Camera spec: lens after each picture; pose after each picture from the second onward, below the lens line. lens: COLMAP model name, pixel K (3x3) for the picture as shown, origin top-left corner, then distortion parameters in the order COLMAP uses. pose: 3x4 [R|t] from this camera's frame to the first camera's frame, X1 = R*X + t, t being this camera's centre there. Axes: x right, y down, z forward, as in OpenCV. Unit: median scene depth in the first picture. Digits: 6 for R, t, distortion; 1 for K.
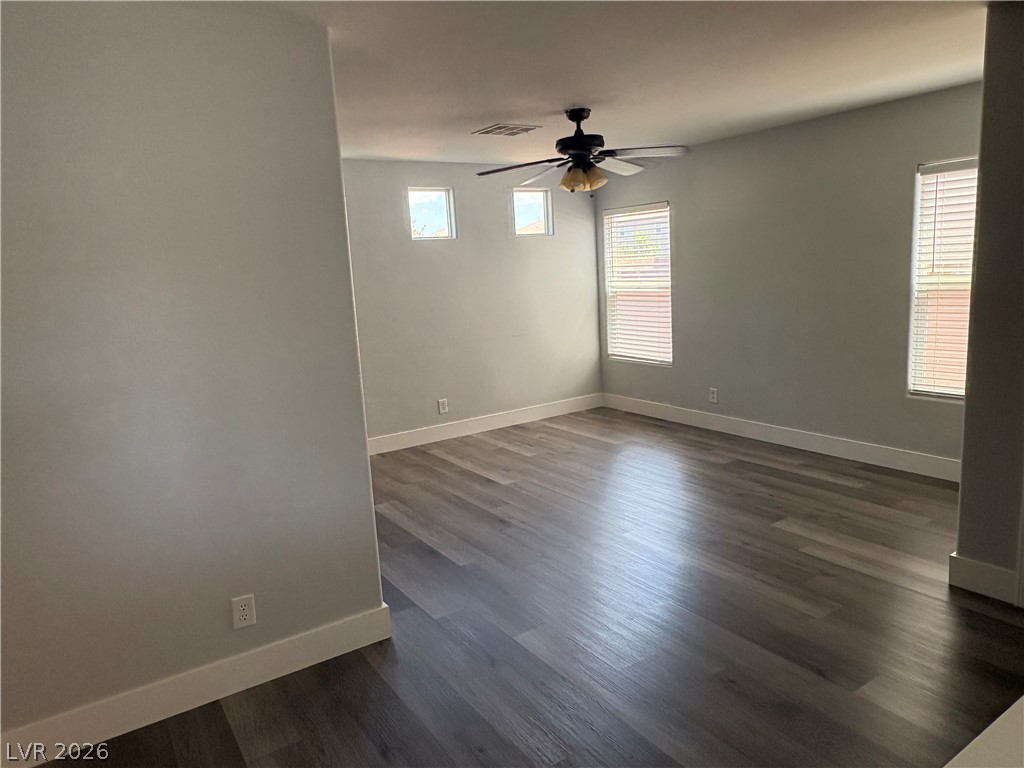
lens RADIAL K [[693.1, 0, 509.3], [0, 693.1, 378.7], [0, 0, 1]] dist [0.007587, 0.000709]
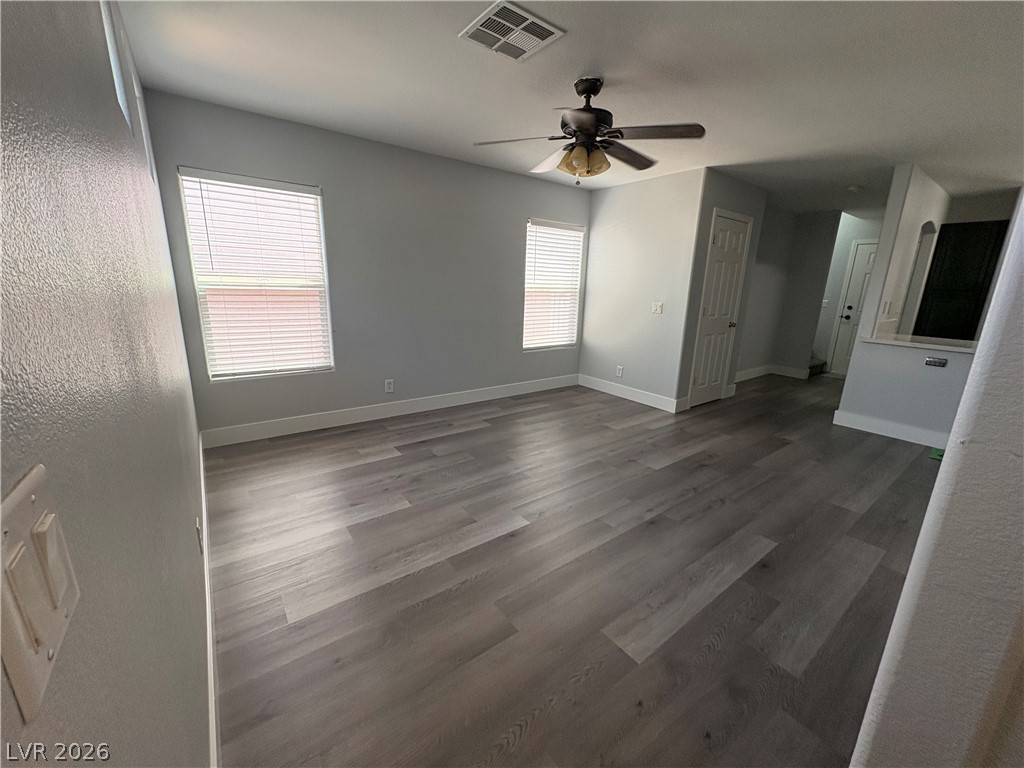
lens RADIAL K [[407.5, 0, 511.8], [0, 407.5, 384.6], [0, 0, 1]] dist [-0.000692, 0.000395]
pose [[-0.062343, -0.187562, 0.980272, -0.425614], [0.139533, 0.970899, 0.194642, -0.093327], [-0.988253, 0.148915, -0.034357, 0.991481]]
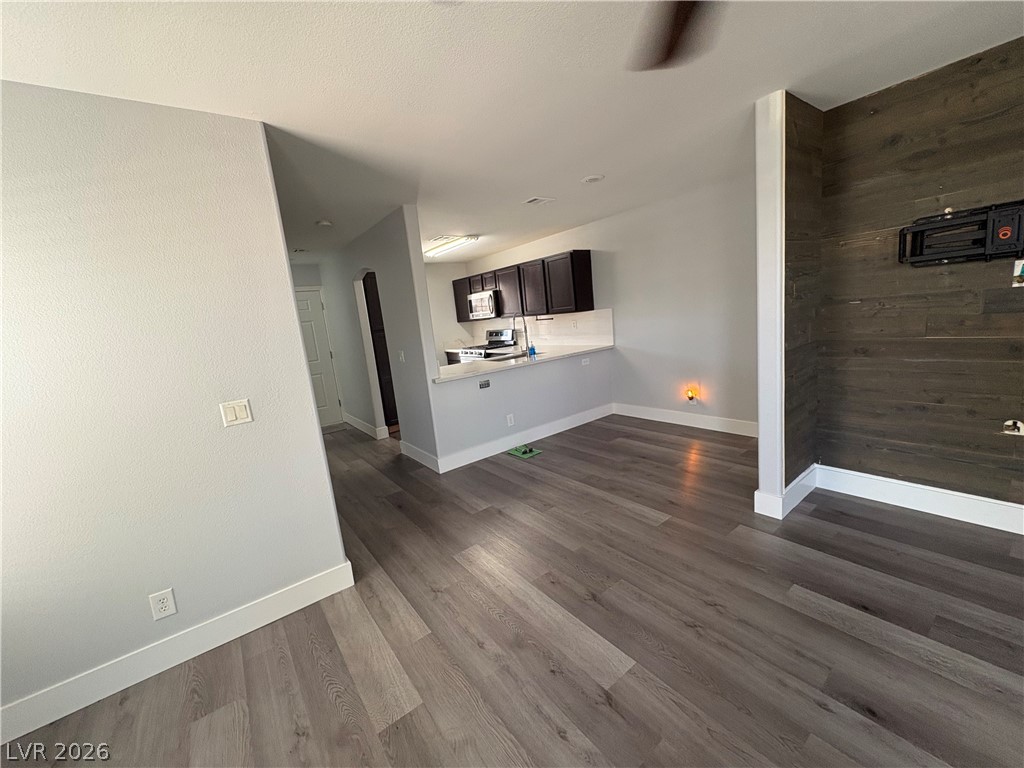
lens RADIAL K [[407.5, 0, 515.0], [0, 407.5, 382.9], [0, 0, 1]] dist [-0.000692, 0.000395]
pose [[-0.984639, 0.171465, -0.032960, 0.194069], [0.150784, 0.930204, 0.334641, -0.154593], [0.088039, 0.324531, -0.941769, 1.002385]]
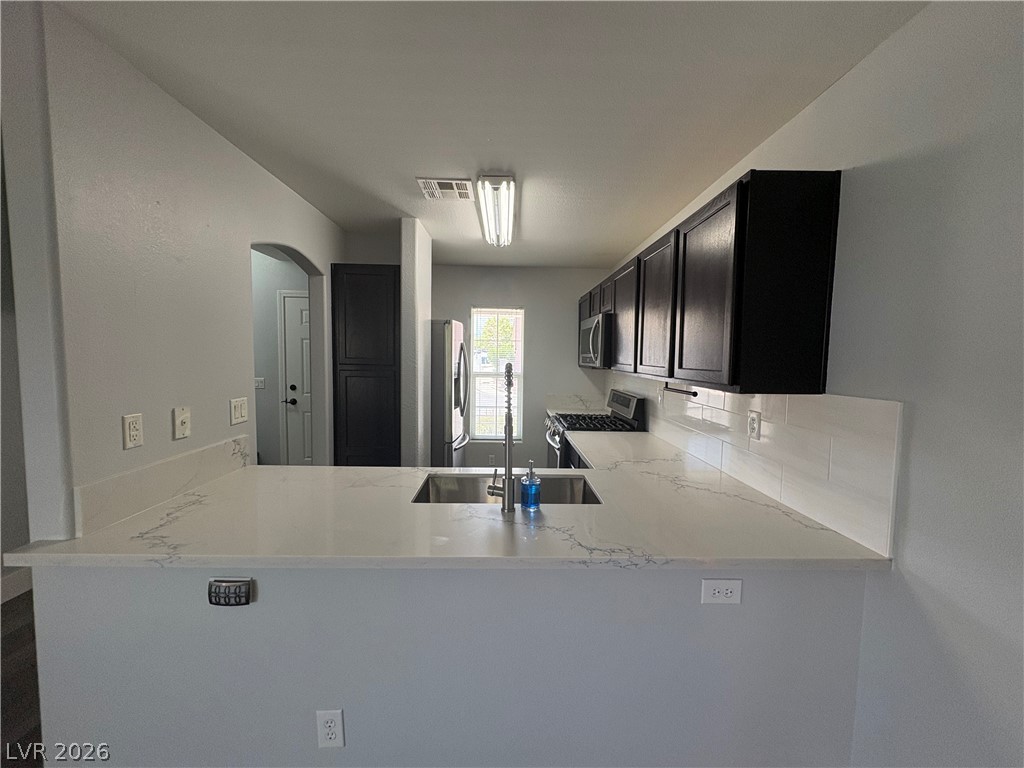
lens RADIAL K [[407.5, 0, 507.8], [0, 407.5, 384.8], [0, 0, 1]] dist [-0.000692, 0.000395]
pose [[-0.838934, 0.008462, 0.544167, -0.041824], [0.125838, 0.975800, 0.178828, -0.033424], [-0.529485, 0.218501, -0.819697, 0.322348]]
